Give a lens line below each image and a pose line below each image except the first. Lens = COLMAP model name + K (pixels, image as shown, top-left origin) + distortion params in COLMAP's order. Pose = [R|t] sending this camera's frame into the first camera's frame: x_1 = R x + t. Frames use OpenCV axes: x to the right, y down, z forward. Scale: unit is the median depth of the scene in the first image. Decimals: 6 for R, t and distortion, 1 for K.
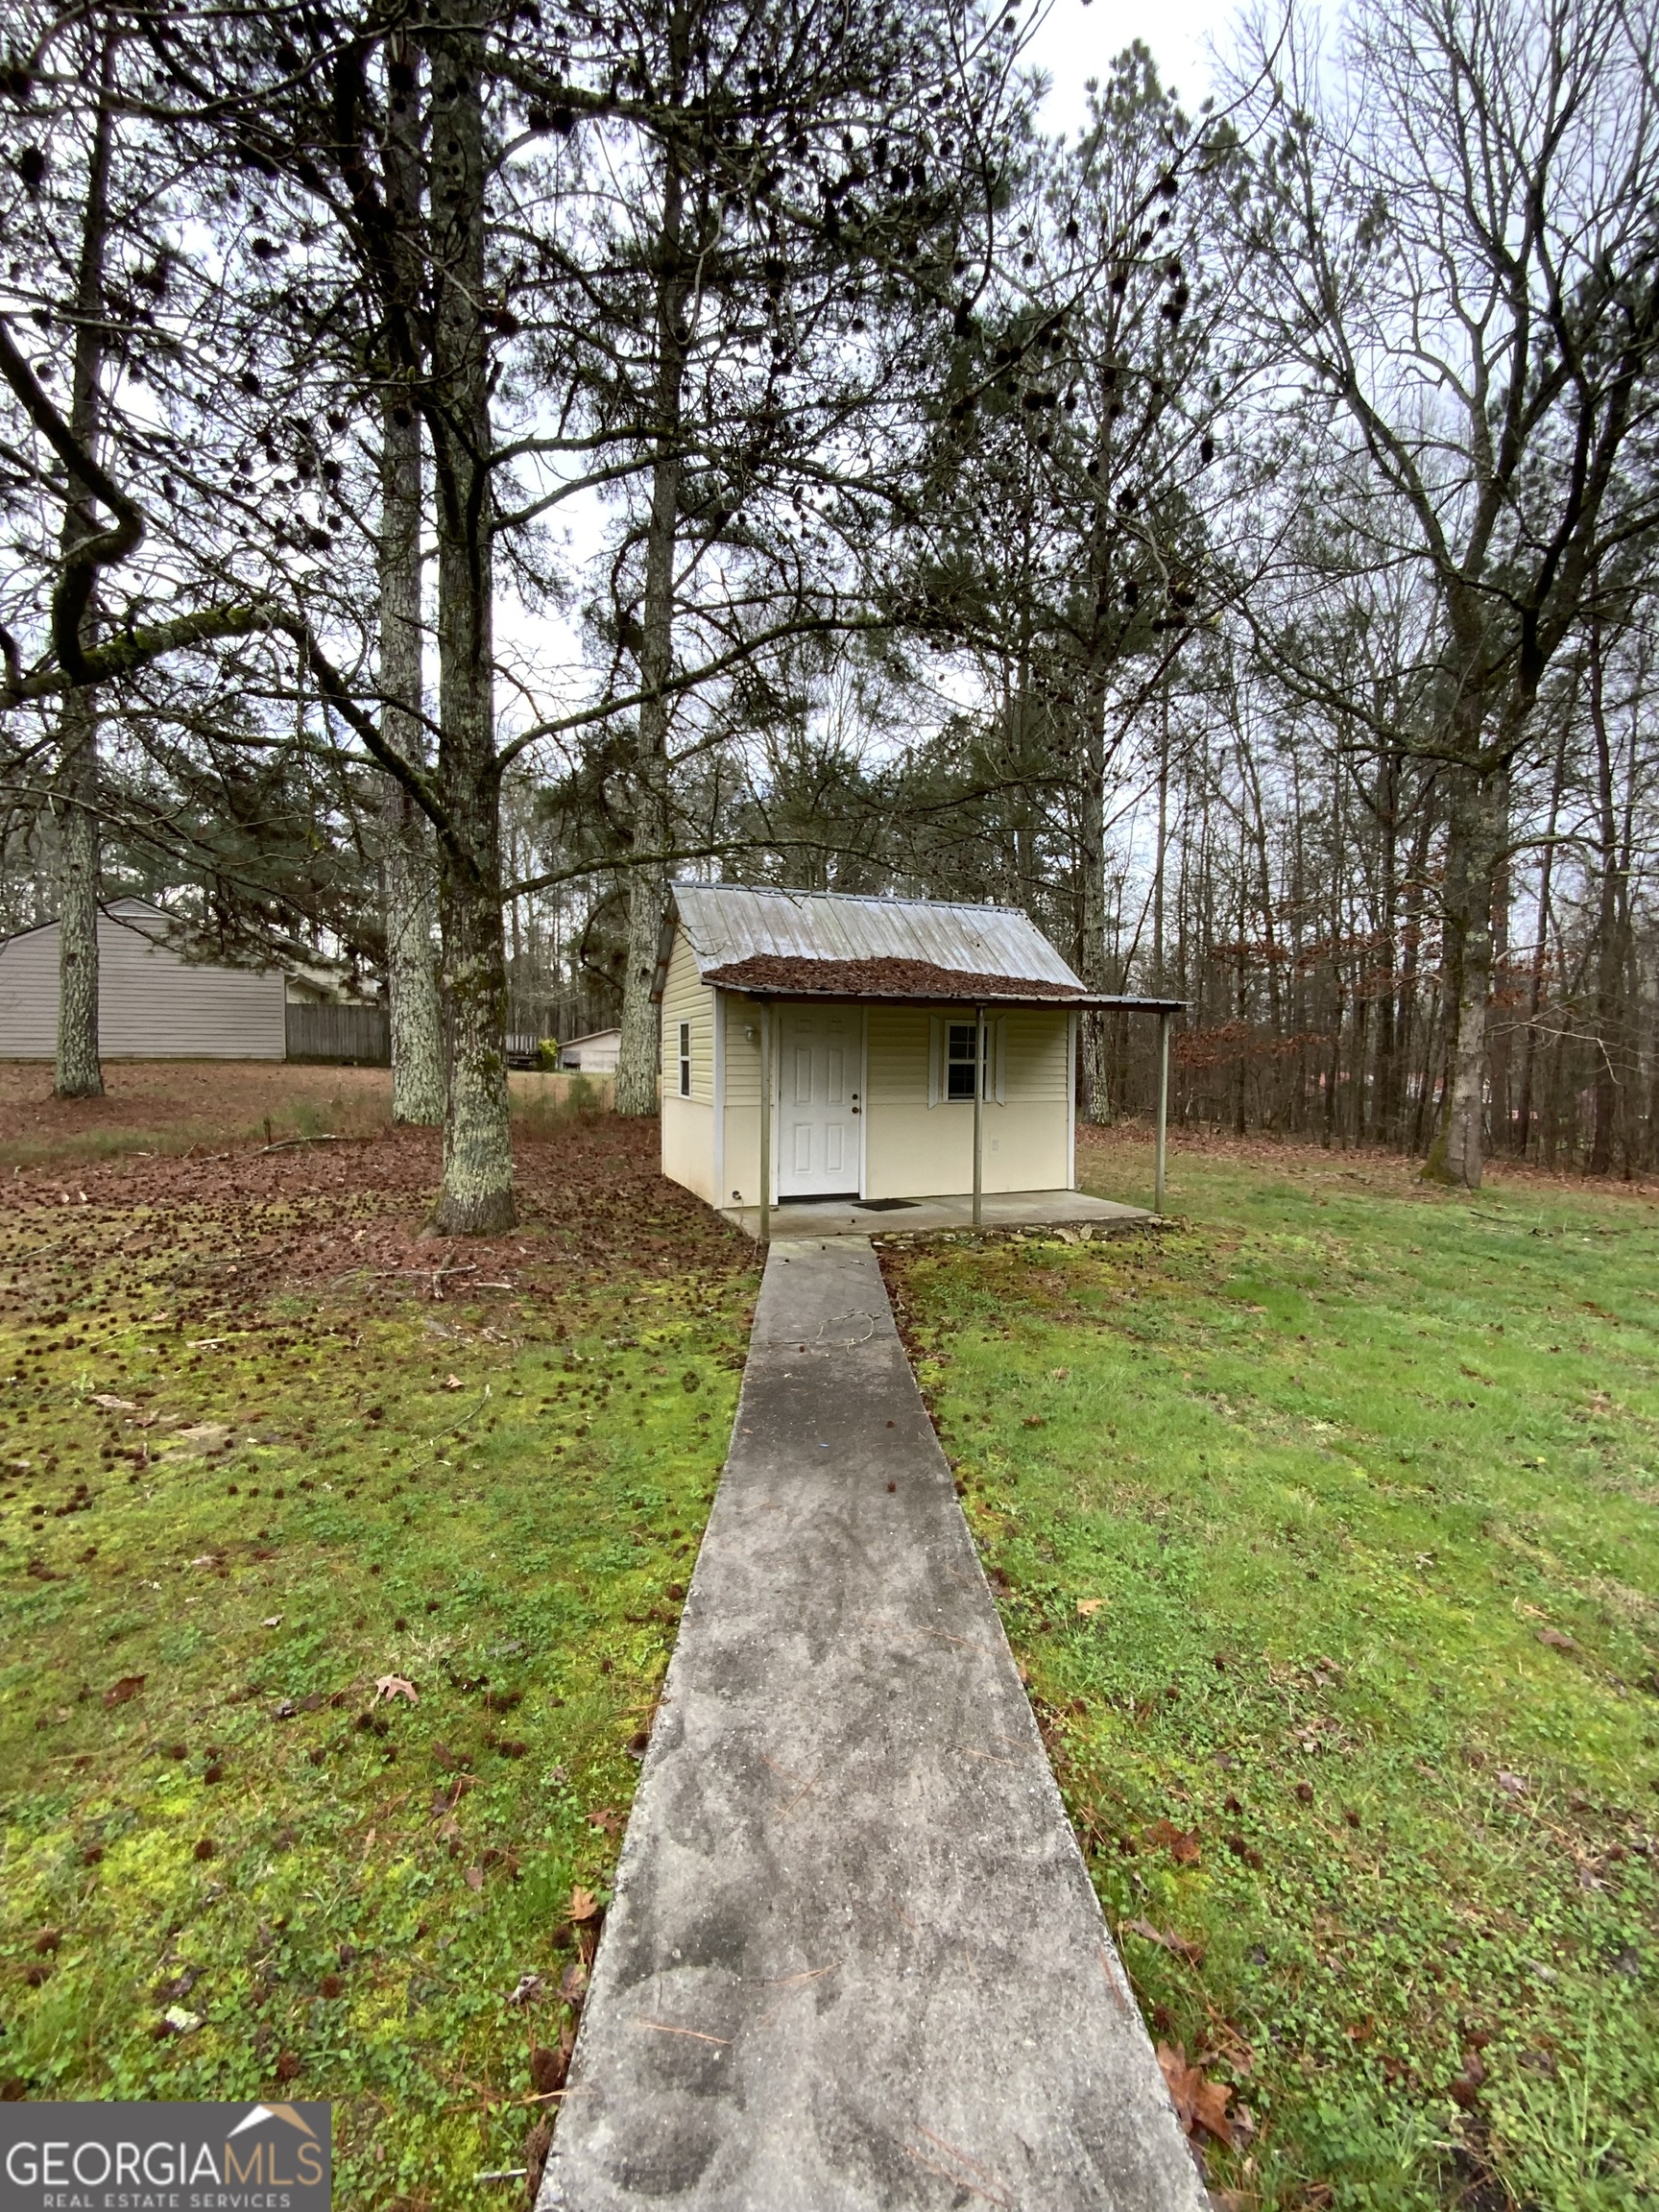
lens RADIAL K [[907.1, 0, 826.4], [0, 907.1, 1103.0], [0, 0, 1]] dist [0.001936, -0.000412]
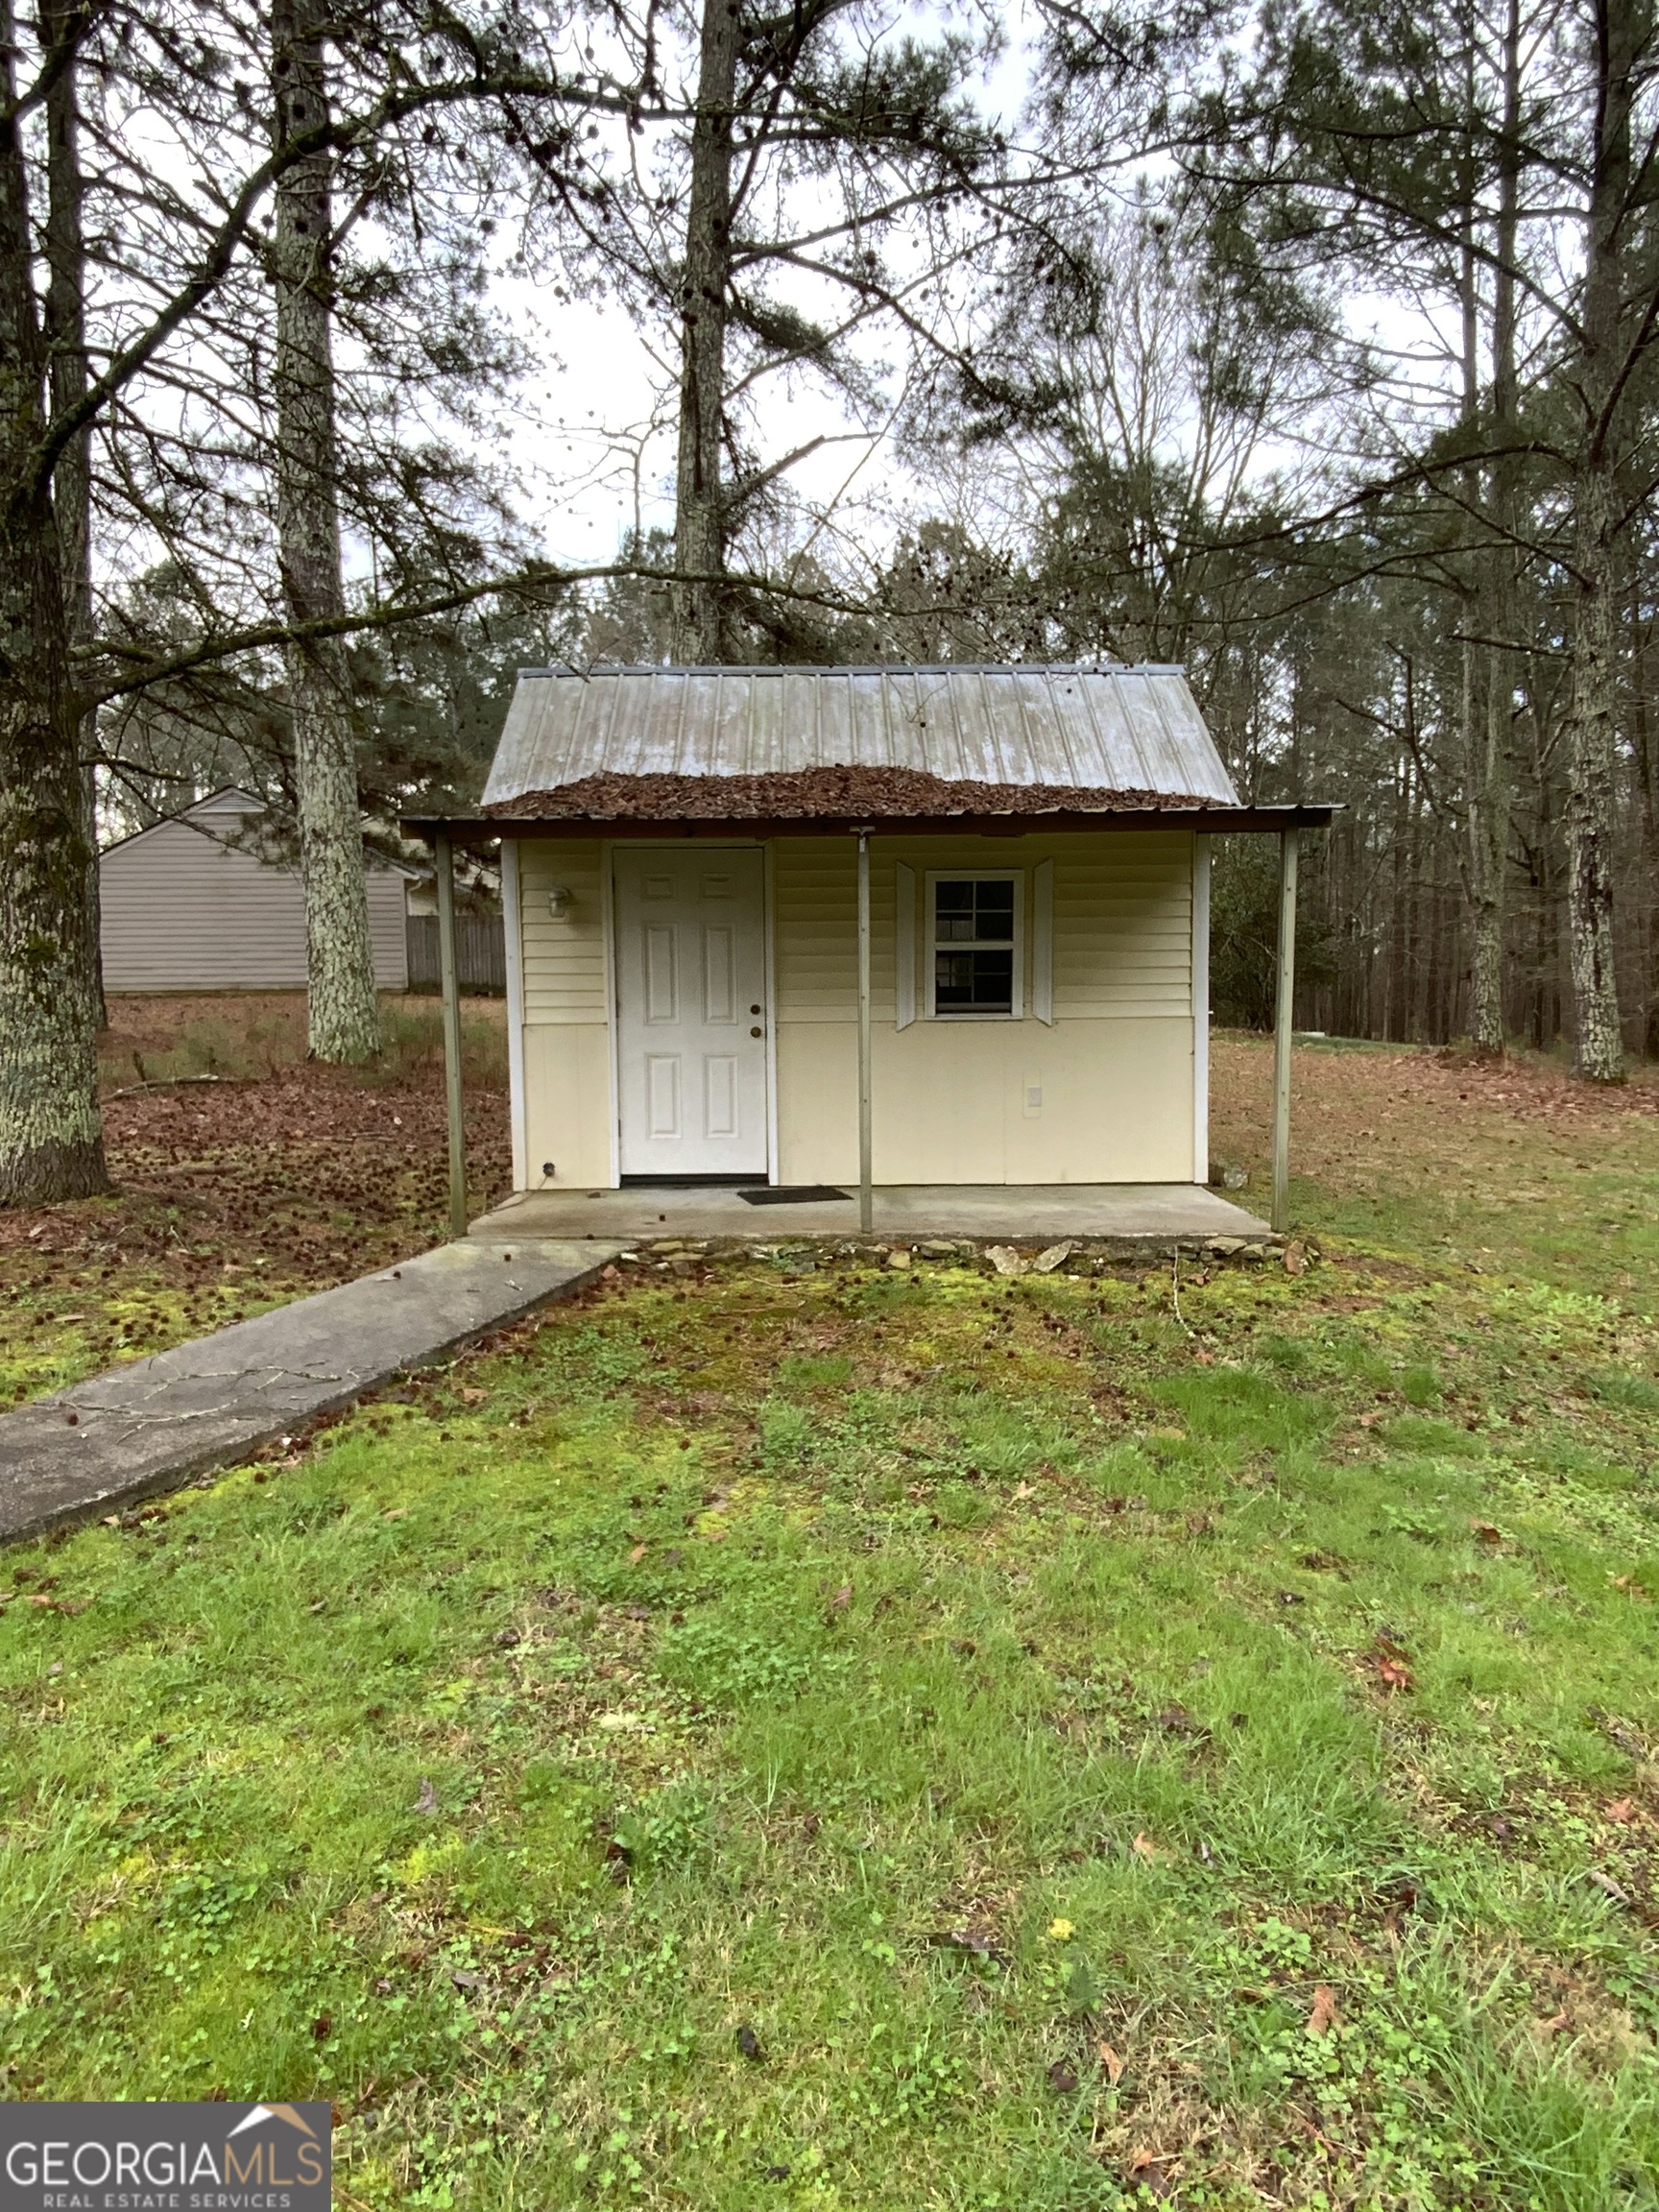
lens RADIAL K [[1335.8, 0, 829.4], [0, 1335.8, 1110.8], [0, 0, 1]] dist [0.002054, 0.000108]
pose [[0.936944, 0.013479, -0.349220, 0.369632], [0.000402, 0.999214, 0.039648, 0.024115], [0.349480, -0.037288, 0.936202, 0.206934]]
